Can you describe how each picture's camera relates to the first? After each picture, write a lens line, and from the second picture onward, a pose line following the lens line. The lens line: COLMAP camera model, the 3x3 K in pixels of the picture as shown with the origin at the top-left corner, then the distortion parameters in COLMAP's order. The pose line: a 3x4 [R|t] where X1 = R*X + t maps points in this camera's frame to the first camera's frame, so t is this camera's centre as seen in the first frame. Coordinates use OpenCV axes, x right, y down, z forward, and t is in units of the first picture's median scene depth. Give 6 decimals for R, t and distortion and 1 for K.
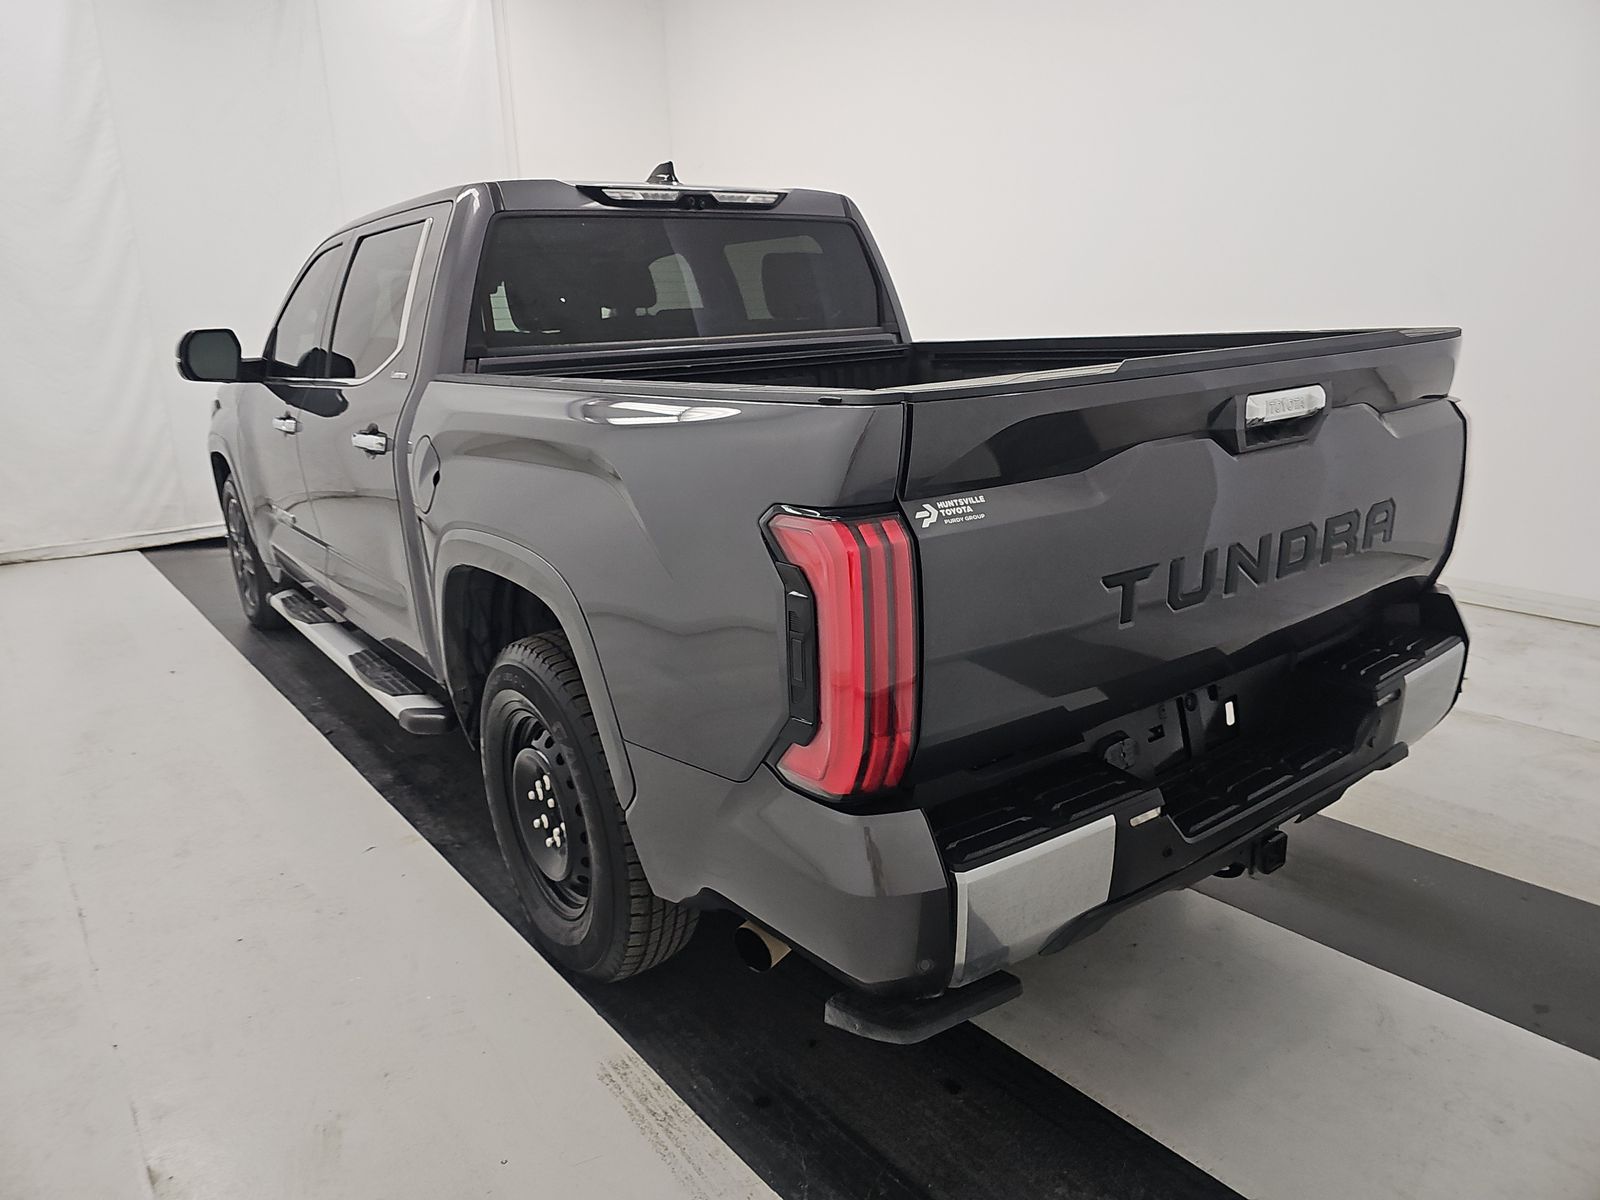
lens RADIAL K [[1074.5, 0, 777.4], [0, 1074.5, 600.4], [0, 0, 1]] dist [0.062823, -0.078236]
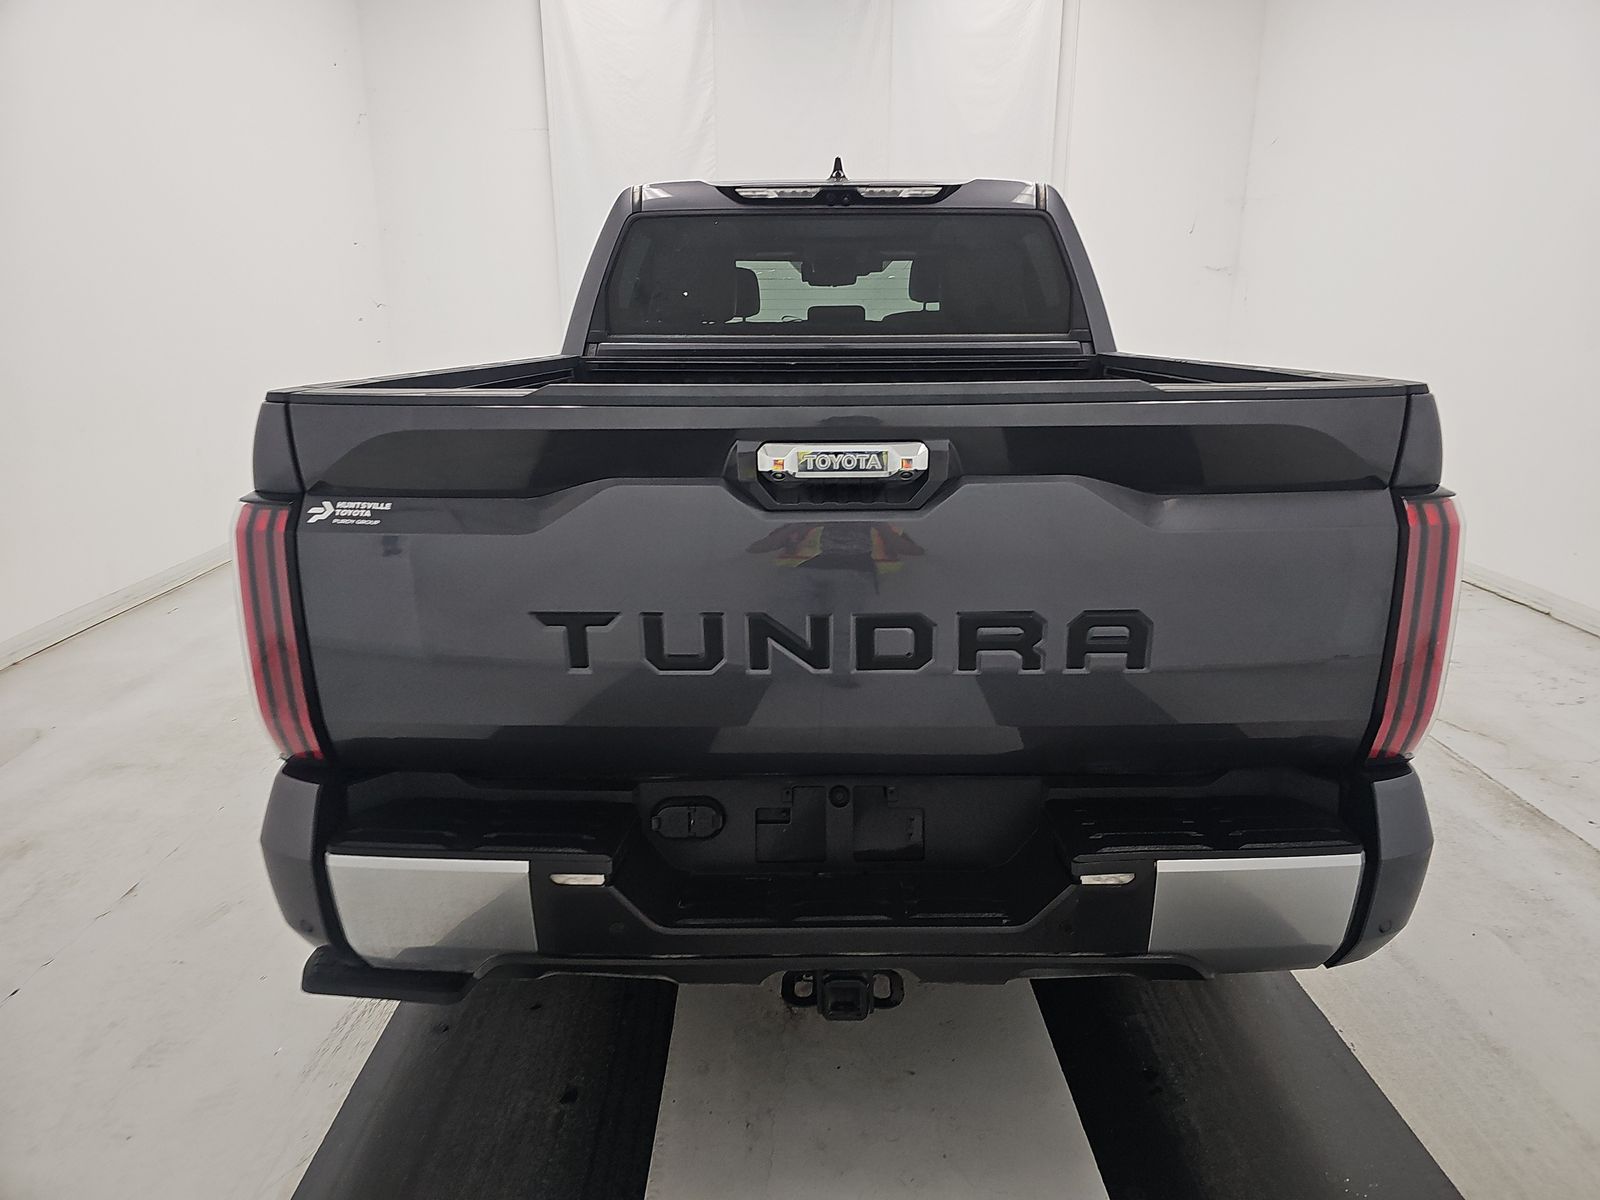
lens RADIAL K [[1034.6, 0, 807.8], [0, 1034.6, 608.4], [0, 0, 1]] dist [0.085338, -0.102394]
pose [[0.801821, 0.202787, -0.562104, 0.554841], [-0.185628, 0.978647, 0.088269, -0.082450], [0.568001, 0.033566, 0.822343, 0.215640]]
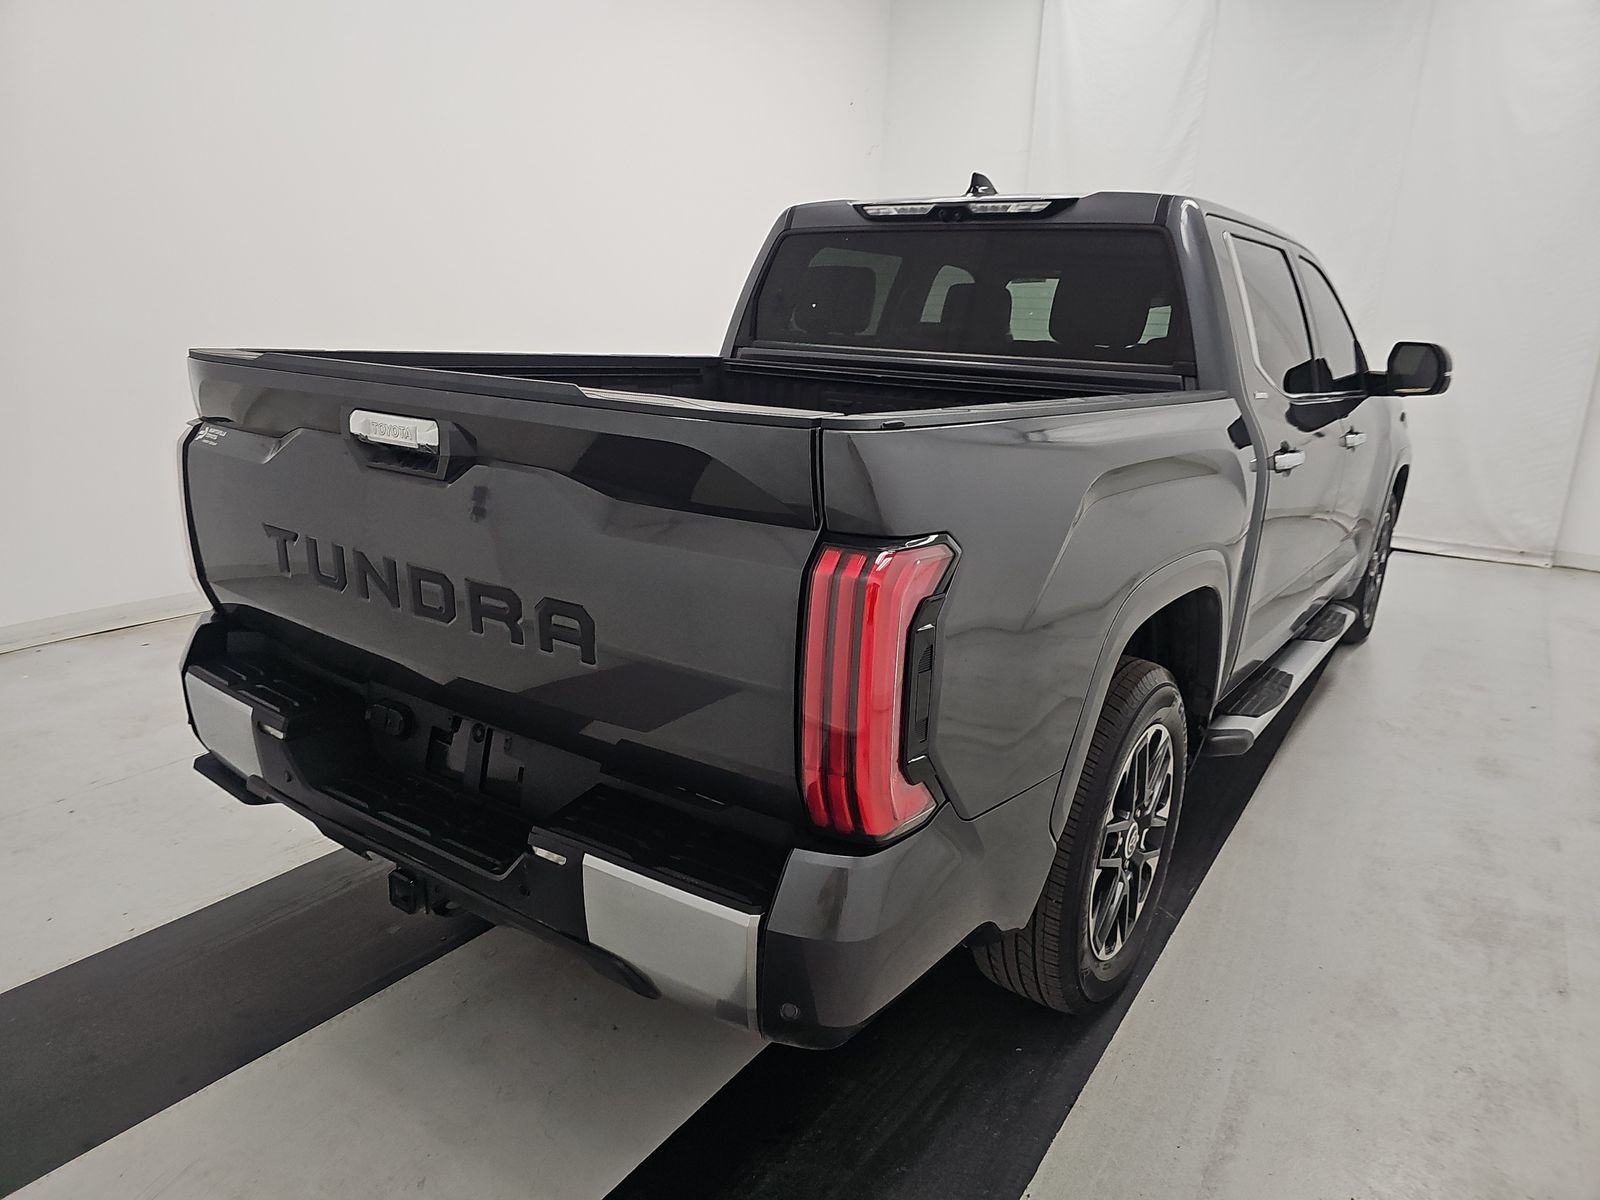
lens RADIAL K [[1034.6, 0, 807.8], [0, 1034.6, 608.4], [0, 0, 1]] dist [0.085338, -0.102394]
pose [[0.329972, 0.309652, -0.891759, 0.898691], [-0.300588, 0.929964, 0.211694, -0.208592], [0.894855, 0.198199, 0.399940, 0.607465]]
